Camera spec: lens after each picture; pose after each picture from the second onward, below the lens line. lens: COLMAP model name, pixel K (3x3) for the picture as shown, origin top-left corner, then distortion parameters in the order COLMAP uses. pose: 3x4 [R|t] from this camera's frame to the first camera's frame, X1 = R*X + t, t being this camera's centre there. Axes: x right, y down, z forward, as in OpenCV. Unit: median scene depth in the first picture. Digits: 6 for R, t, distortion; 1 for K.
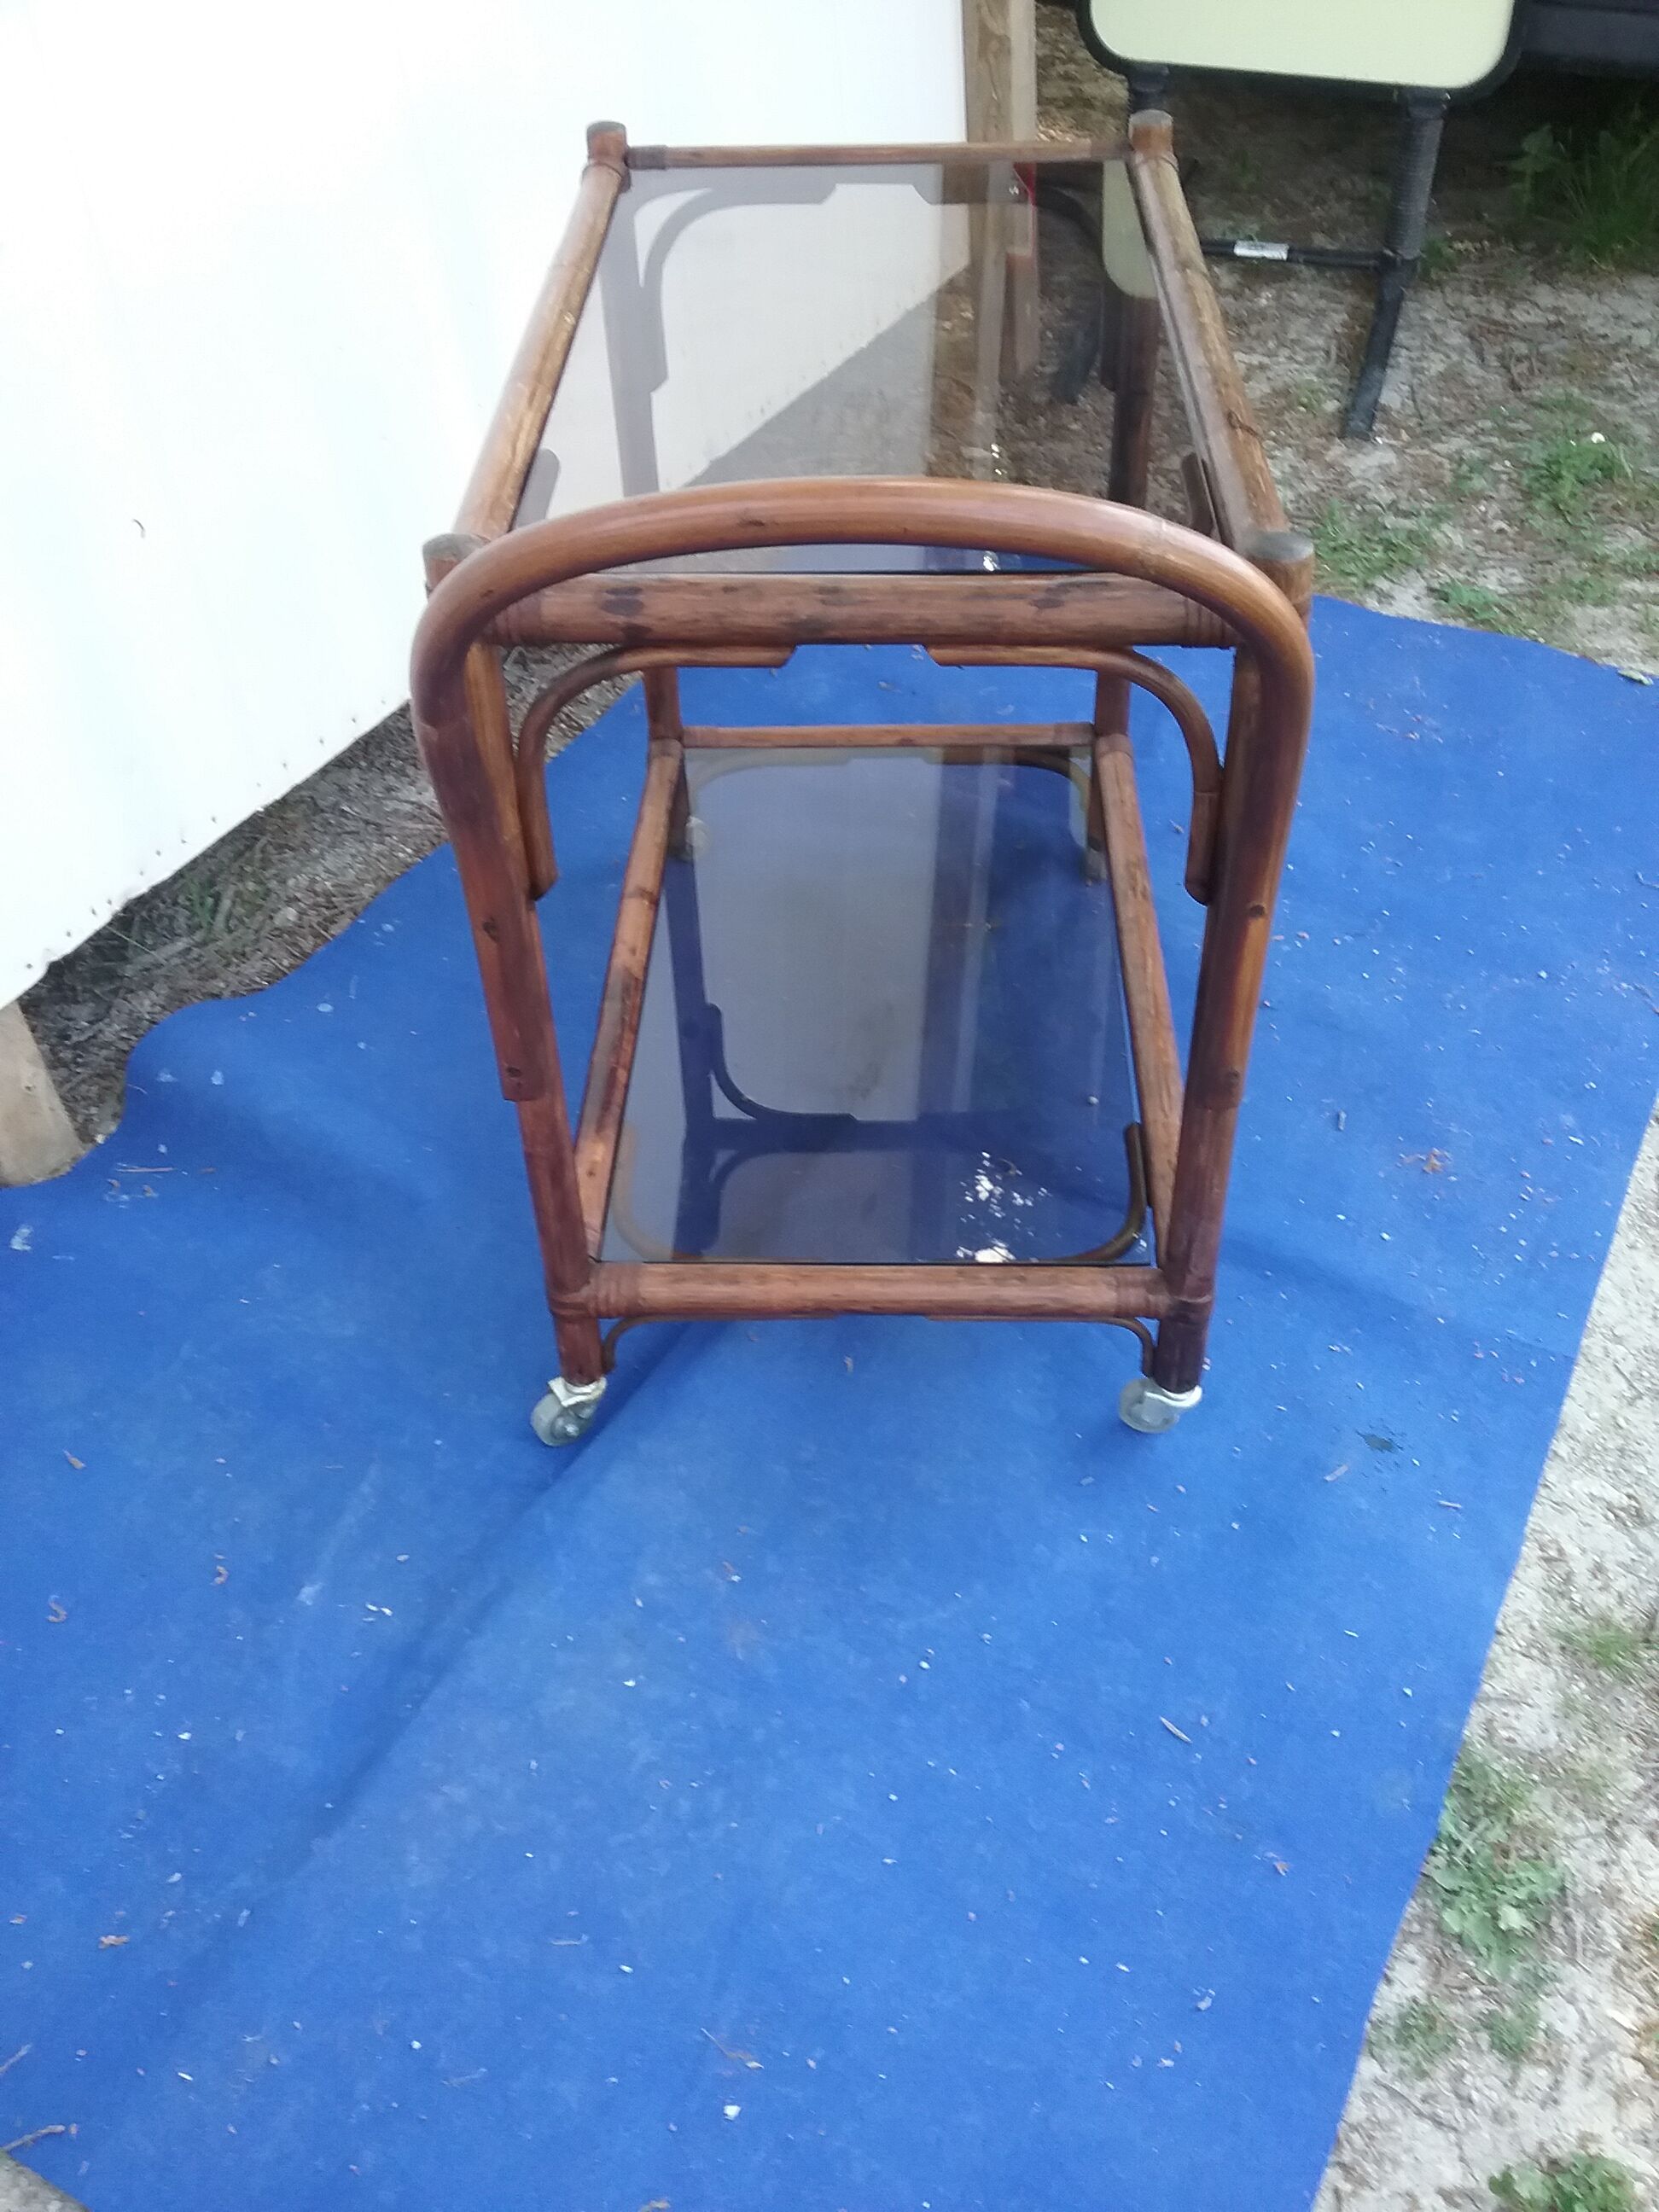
lens RADIAL K [[2060.6, 0, 860.2], [0, 2060.6, 1120.0], [0, 0, 1]] dist [0.090677, -0.189998]
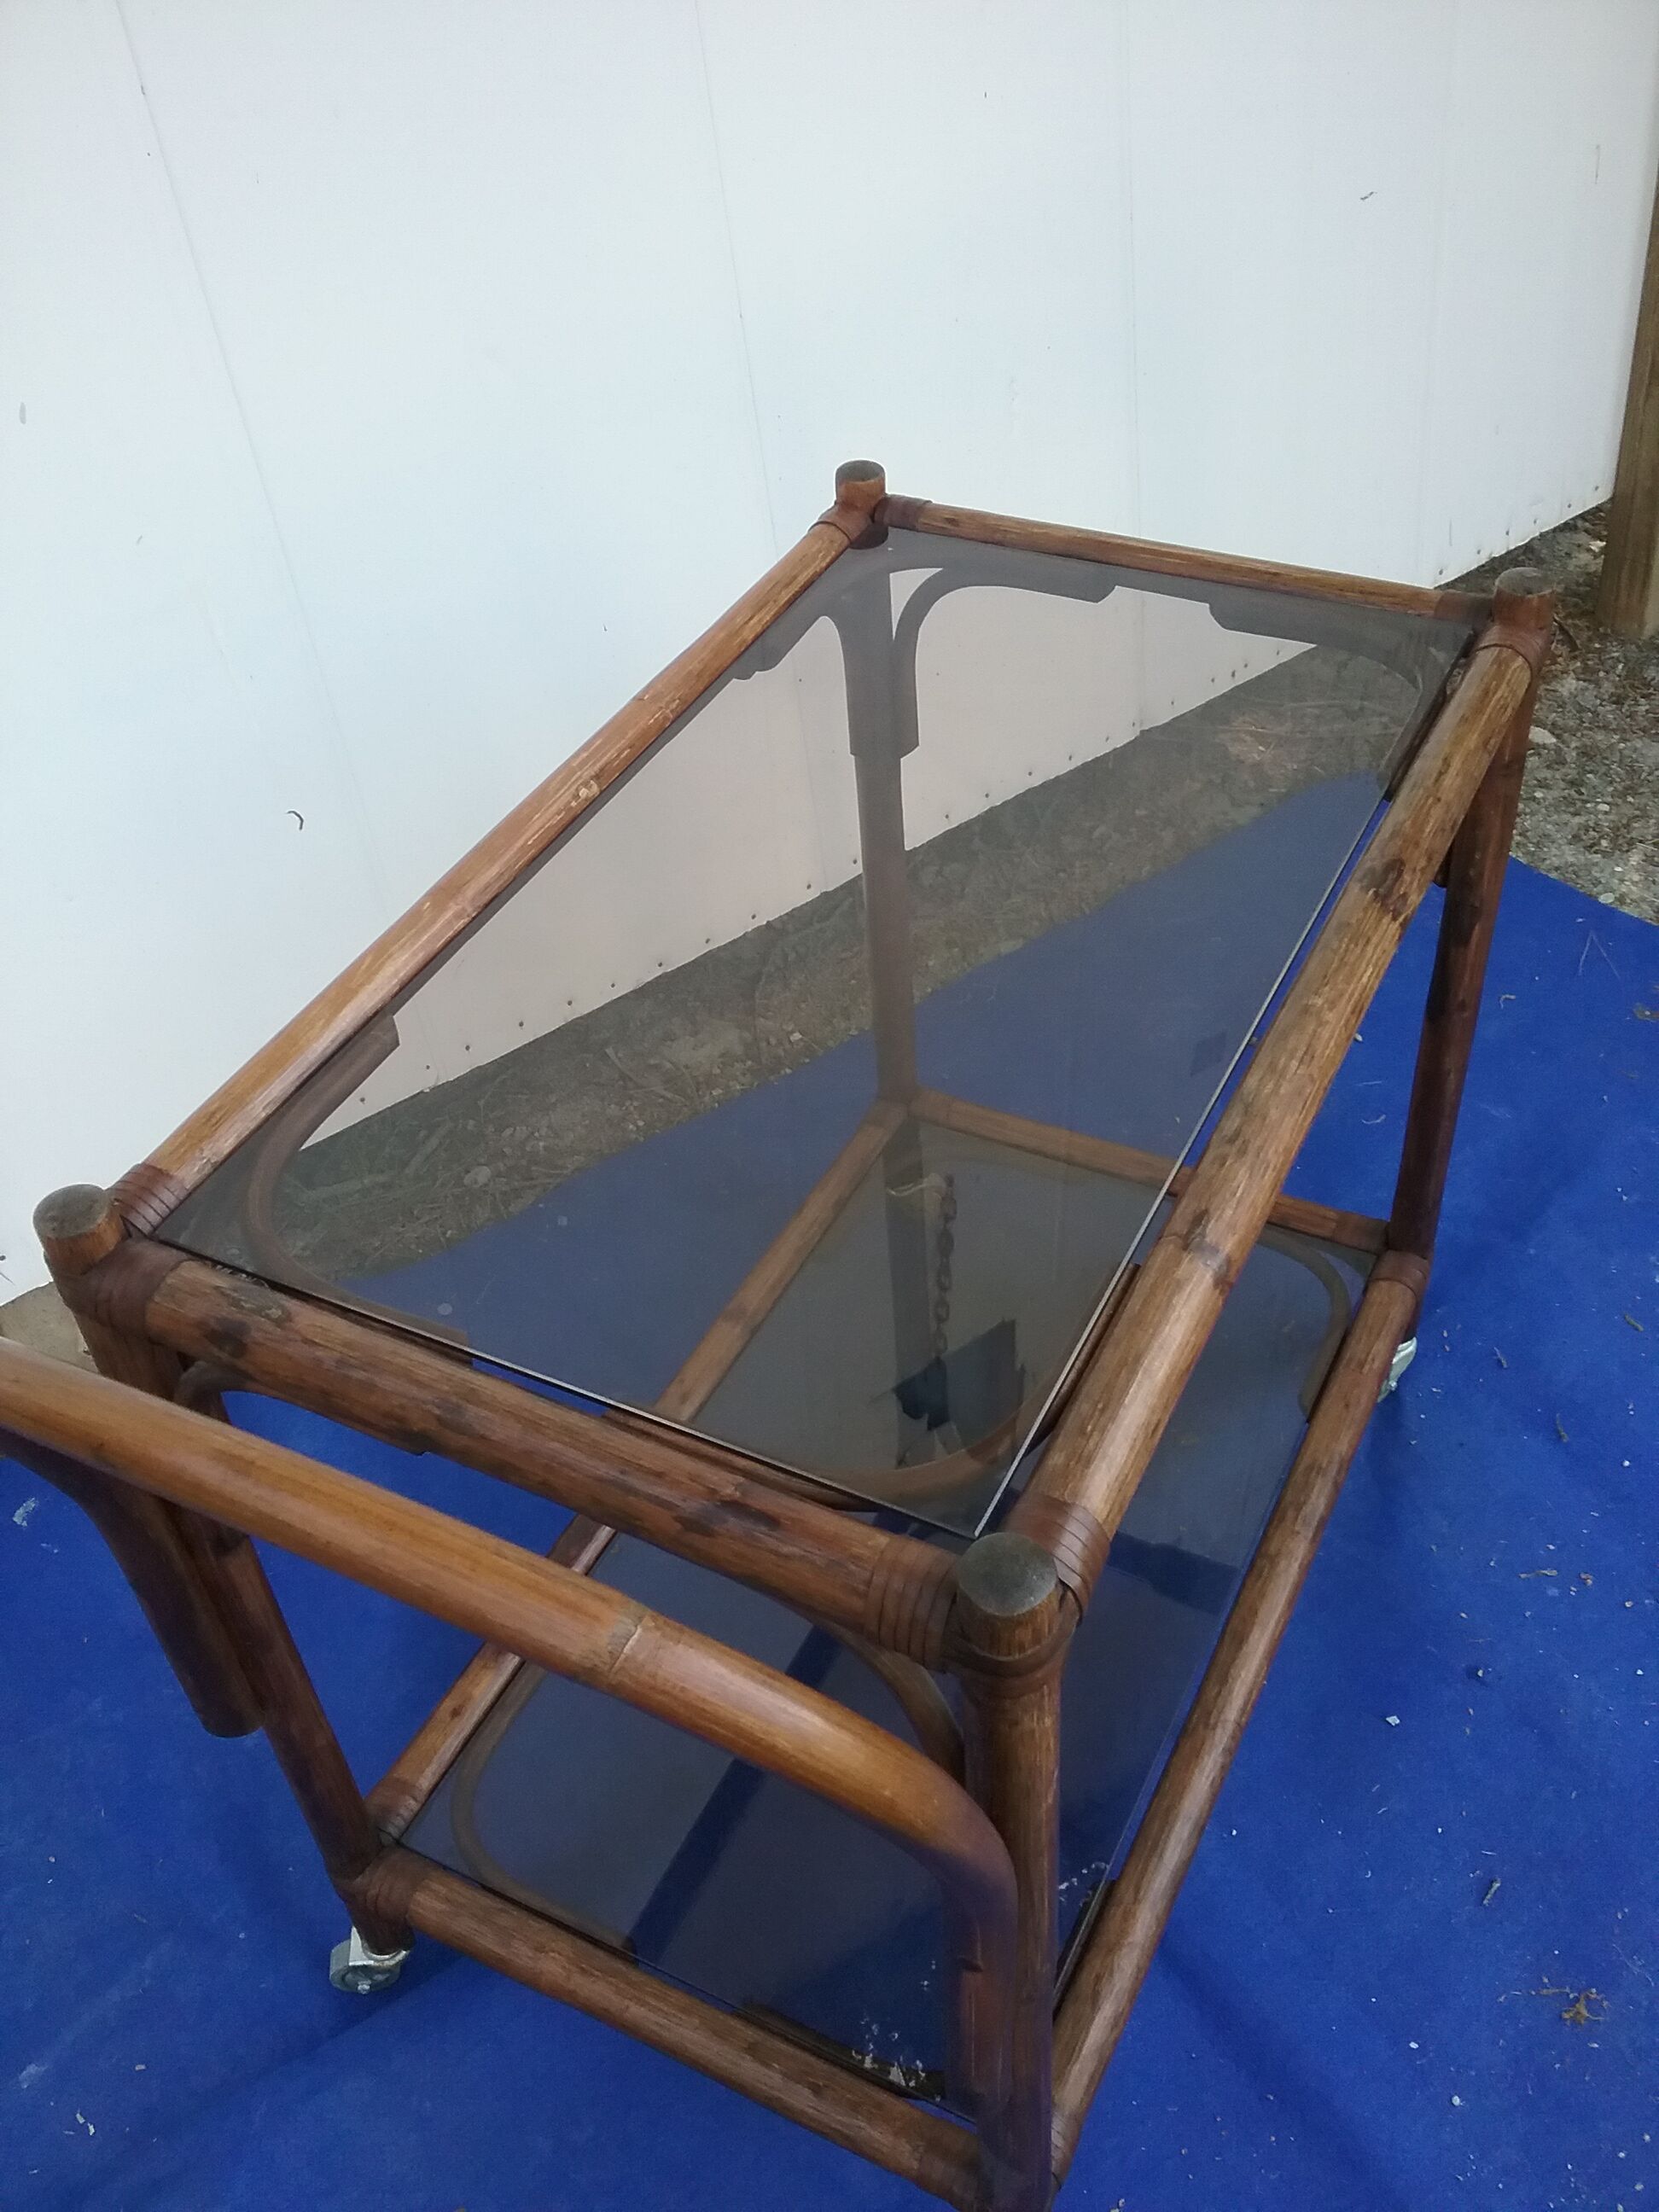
lens RADIAL K [[2060.6, 0, 860.2], [0, 2060.6, 1120.0], [0, 0, 1]] dist [0.090677, -0.189998]
pose [[0.901456, 0.267416, -0.340389, 0.231157], [-0.251001, 0.963578, 0.092276, -0.310286], [0.352668, 0.002255, 0.935746, 0.236511]]
